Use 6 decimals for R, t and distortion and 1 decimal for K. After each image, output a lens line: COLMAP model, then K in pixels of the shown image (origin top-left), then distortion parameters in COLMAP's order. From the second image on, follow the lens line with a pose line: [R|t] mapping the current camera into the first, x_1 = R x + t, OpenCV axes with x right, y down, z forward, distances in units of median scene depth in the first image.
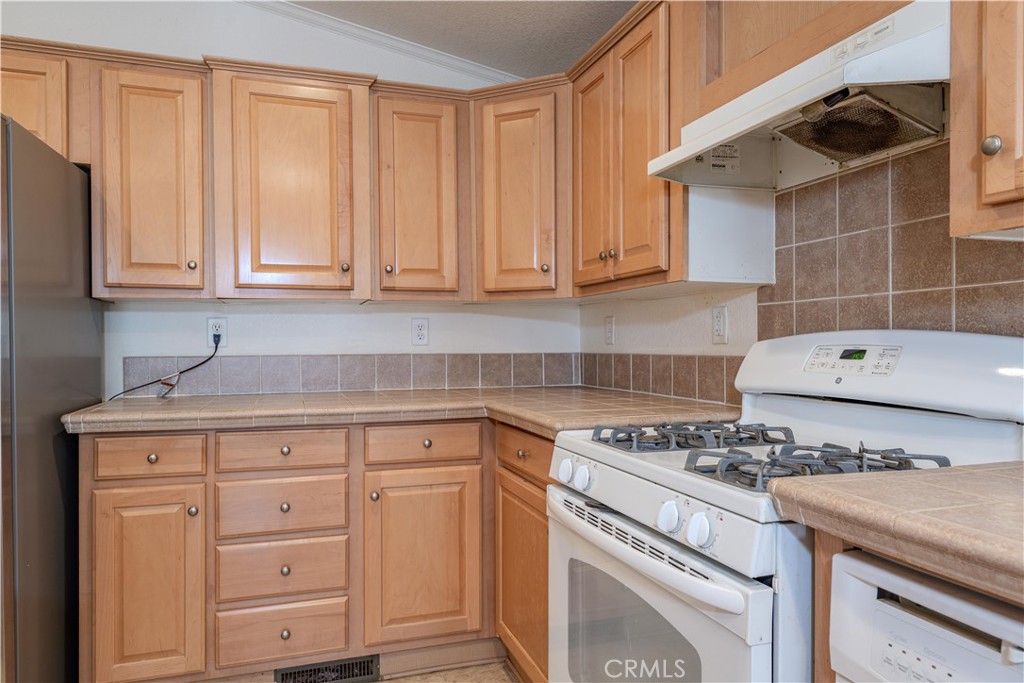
lens RADIAL K [[682.2, 0, 511.6], [0, 682.2, 348.4], [0, 0, 1]] dist [-0.000055, -0.002921]
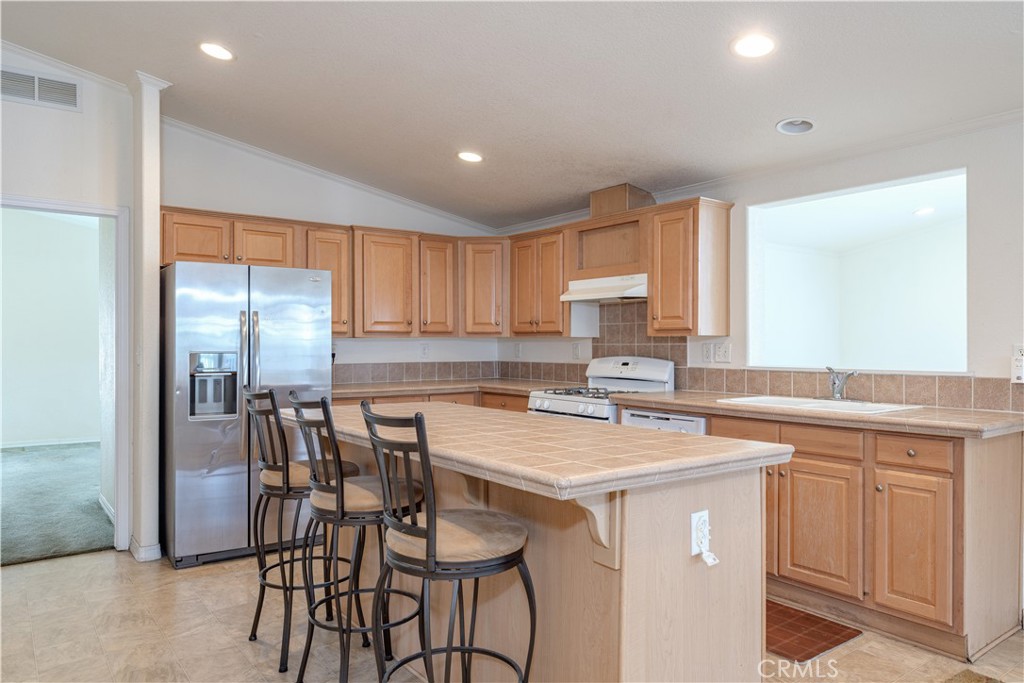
lens RADIAL K [[682.2, 0, 518.2], [0, 682.2, 340.7], [0, 0, 1]] dist [-0.000055, -0.002921]
pose [[0.949351, 0.006699, 0.314147, -0.662242], [-0.002750, 0.999912, -0.013012, -0.038662], [-0.314206, 0.011489, 0.949285, -1.268202]]
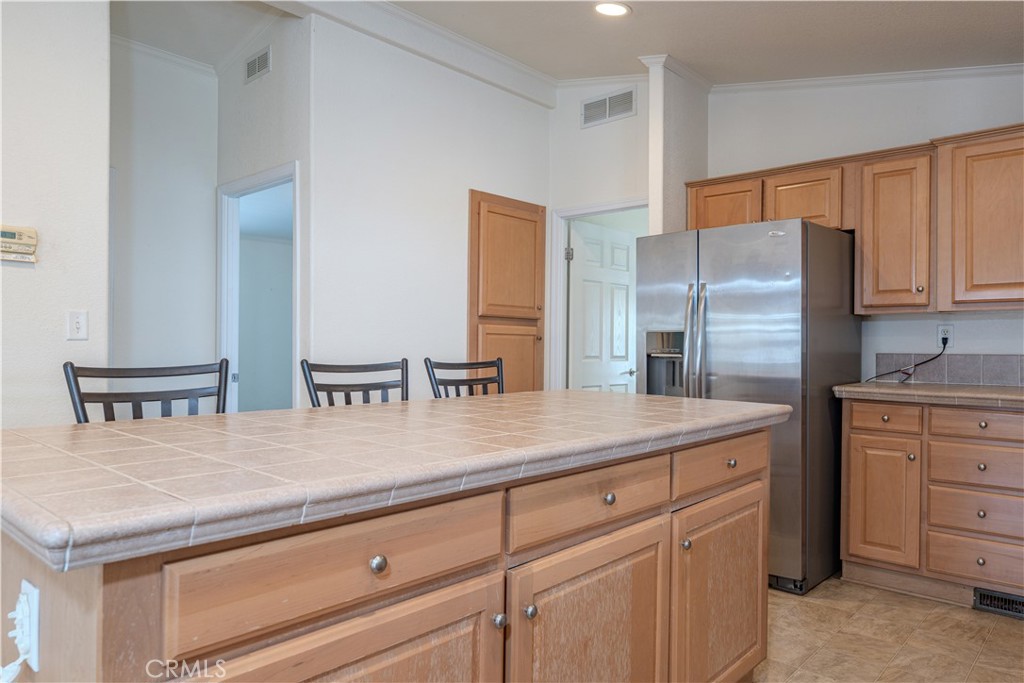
lens RADIAL K [[682.2, 0, 521.8], [0, 682.2, 339.2], [0, 0, 1]] dist [-0.000055, -0.002921]
pose [[0.491520, 0.003435, -0.870859, 0.373234], [-0.014225, 0.999890, -0.004085, -0.000487], [0.870750, 0.014396, 0.491515, -0.432837]]
